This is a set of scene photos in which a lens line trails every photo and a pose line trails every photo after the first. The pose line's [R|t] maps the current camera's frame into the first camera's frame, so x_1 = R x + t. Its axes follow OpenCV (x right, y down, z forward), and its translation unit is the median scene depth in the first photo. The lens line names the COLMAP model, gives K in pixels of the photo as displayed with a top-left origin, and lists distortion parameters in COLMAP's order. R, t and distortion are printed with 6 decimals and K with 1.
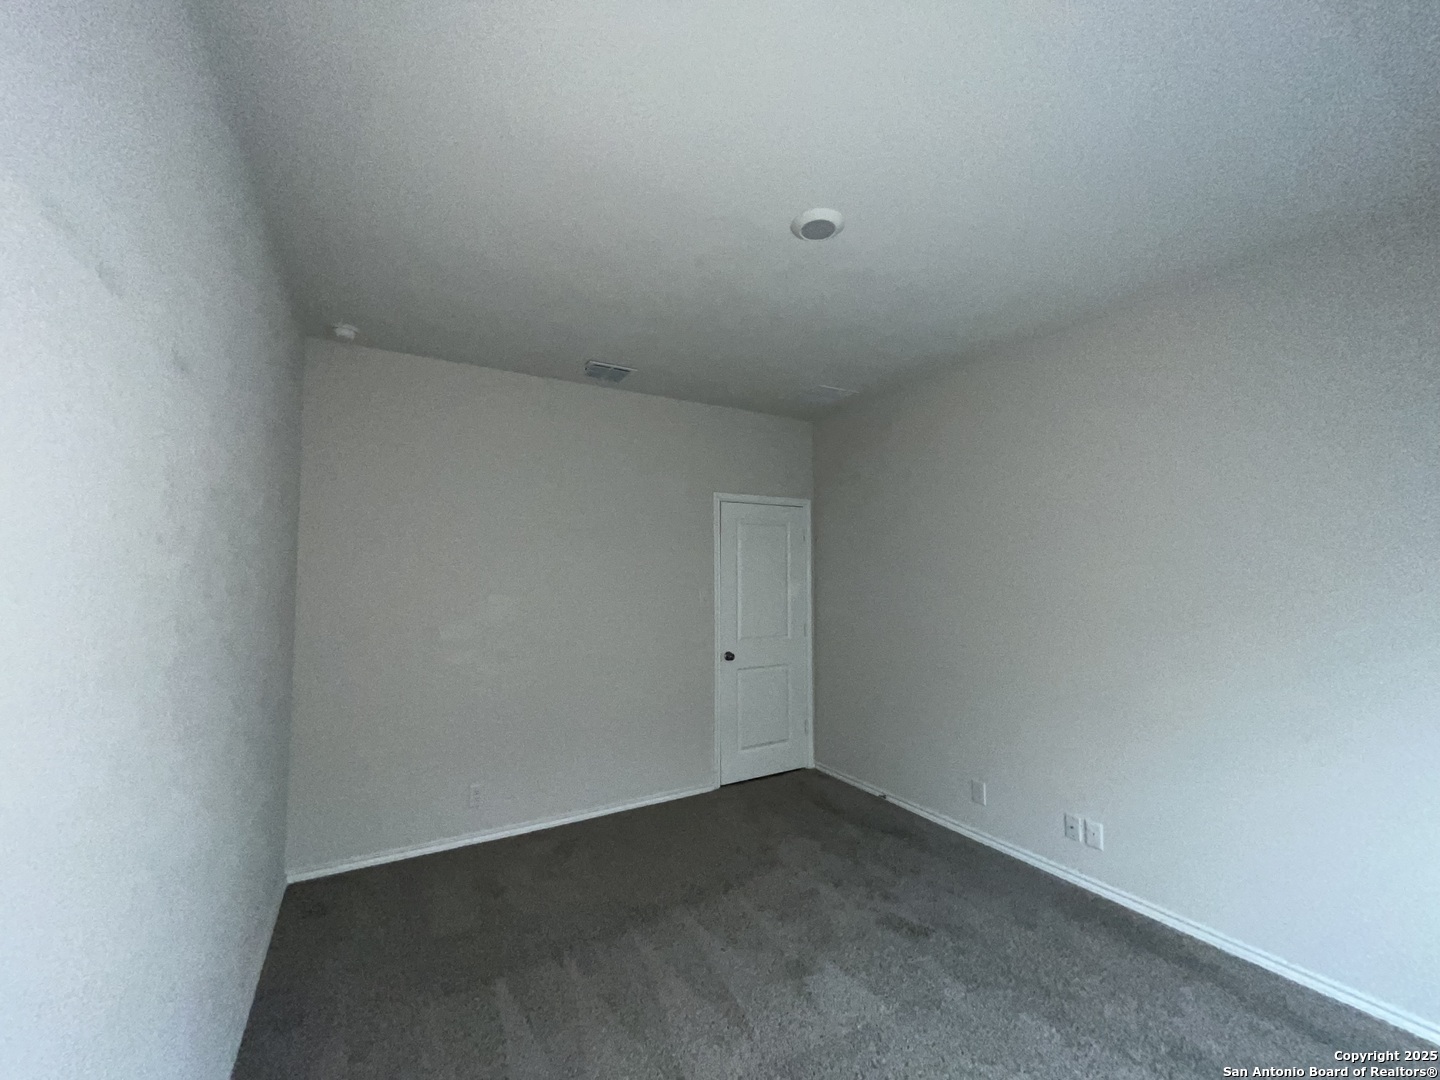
lens RADIAL K [[575.6, 0, 720.0], [0, 575.6, 540.0], [0, 0, 1]] dist [0.011806, -0.000049]
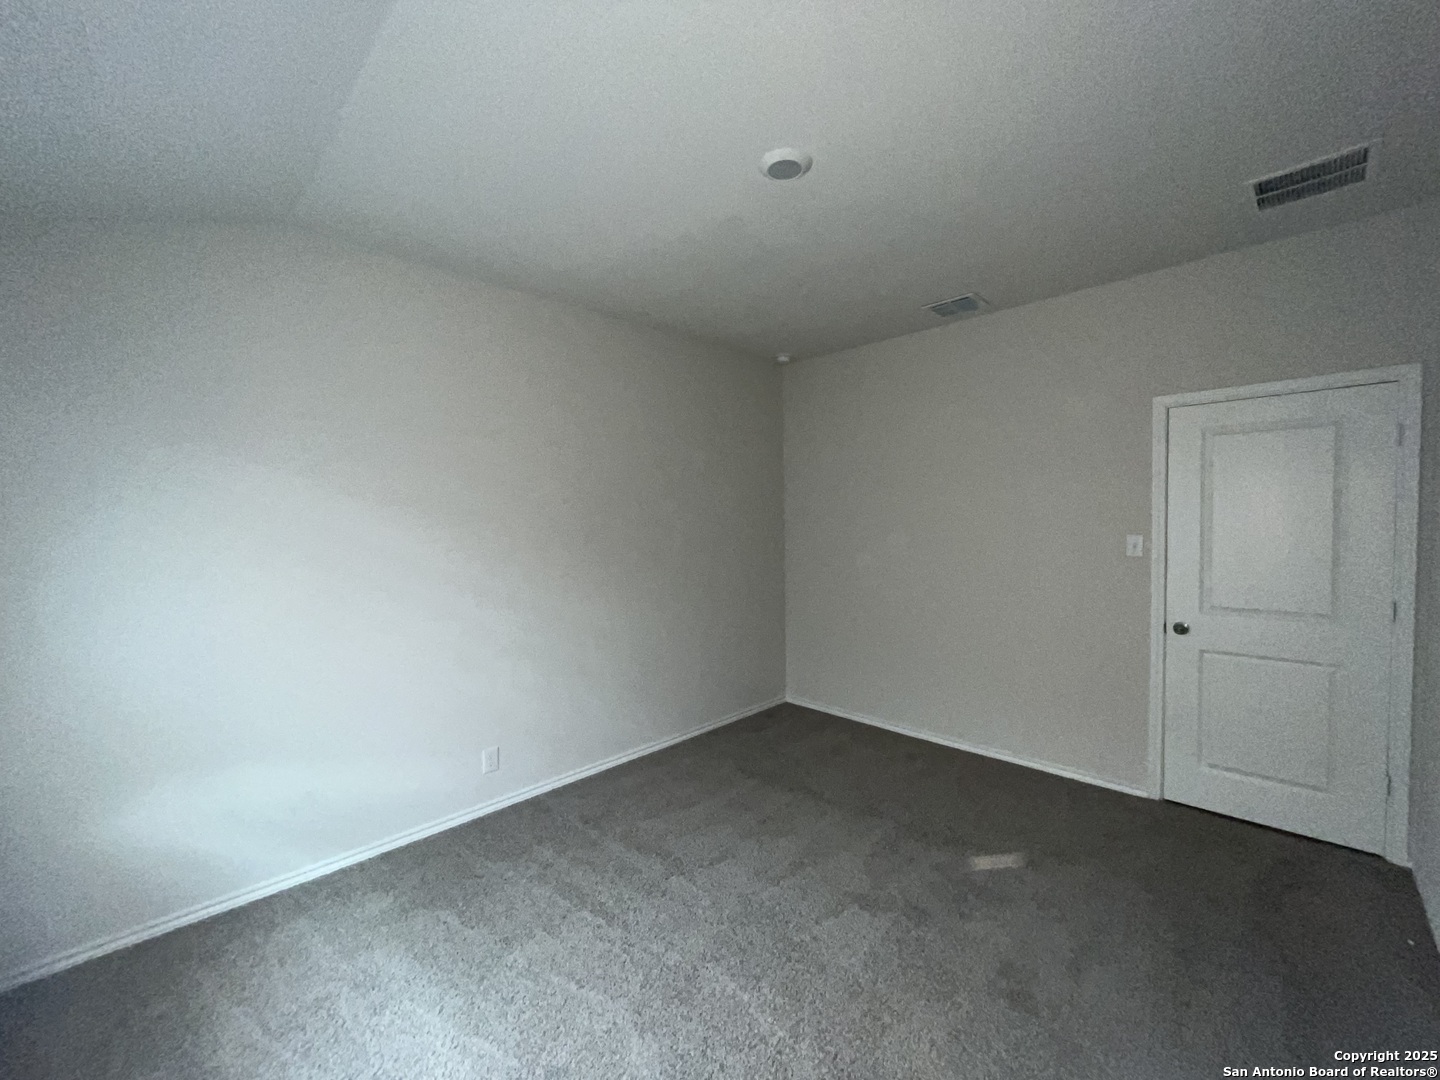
lens RADIAL K [[576.8, 0, 720.0], [0, 576.8, 540.0], [0, 0, 1]] dist [0.000972, -0.000122]
pose [[0.258233, 0.031766, -0.965560, 0.560425], [0.074024, 0.995870, 0.052560, 0.015872], [0.963242, -0.085048, 0.254816, 0.296655]]
